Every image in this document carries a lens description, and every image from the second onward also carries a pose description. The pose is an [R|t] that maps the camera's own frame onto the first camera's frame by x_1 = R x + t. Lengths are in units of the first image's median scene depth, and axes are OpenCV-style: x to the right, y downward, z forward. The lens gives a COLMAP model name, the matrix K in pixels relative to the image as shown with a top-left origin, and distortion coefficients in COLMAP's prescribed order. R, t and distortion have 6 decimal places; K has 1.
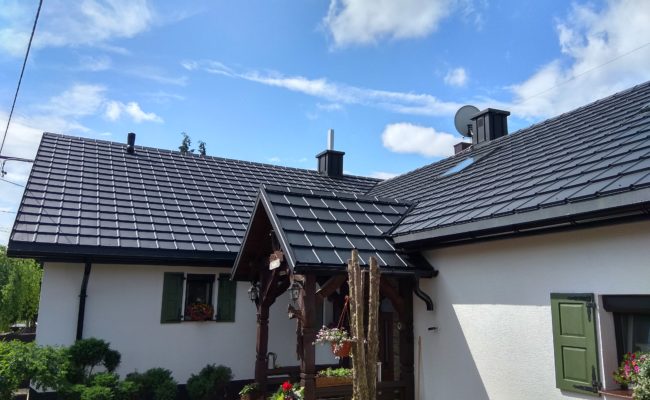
lens RADIAL K [[490.8, 0, 331.3], [0, 490.8, 195.2], [0, 0, 1]] dist [0.084566, -0.137914]
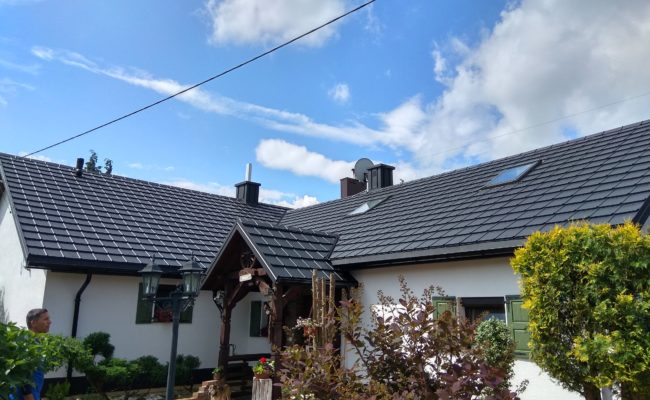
lens RADIAL K [[496.3, 0, 325.0], [0, 496.3, 200.0], [0, 0, 1]] dist [0.093848, -0.152693]
pose [[0.967404, 0.059213, 0.246220, -0.217614], [-0.053704, 0.998135, -0.029037, -0.041499], [-0.247480, 0.014867, 0.968779, -0.355026]]
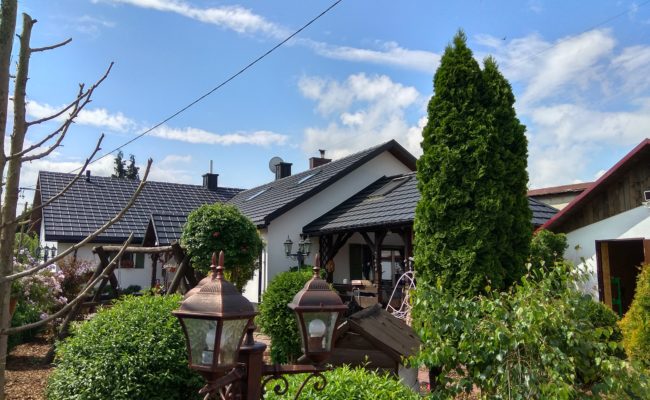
lens RADIAL K [[493.8, 0, 328.7], [0, 493.8, 194.4], [0, 0, 1]] dist [0.092274, -0.144273]
pose [[0.994468, 0.003515, 0.104982, 0.425414], [-0.009716, 0.998233, 0.058622, -0.232084], [-0.104590, -0.059318, 0.992745, -1.398931]]
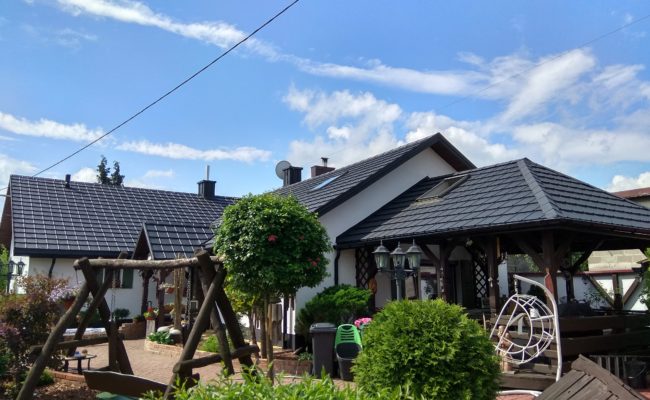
lens RADIAL K [[496.3, 0, 325.0], [0, 496.3, 200.0], [0, 0, 1]] dist [0.093848, -0.152693]
pose [[0.991216, 0.007371, 0.132044, 0.295626], [-0.012195, 0.999286, 0.035755, -0.168032], [-0.131686, -0.037052, 0.990599, -1.049372]]
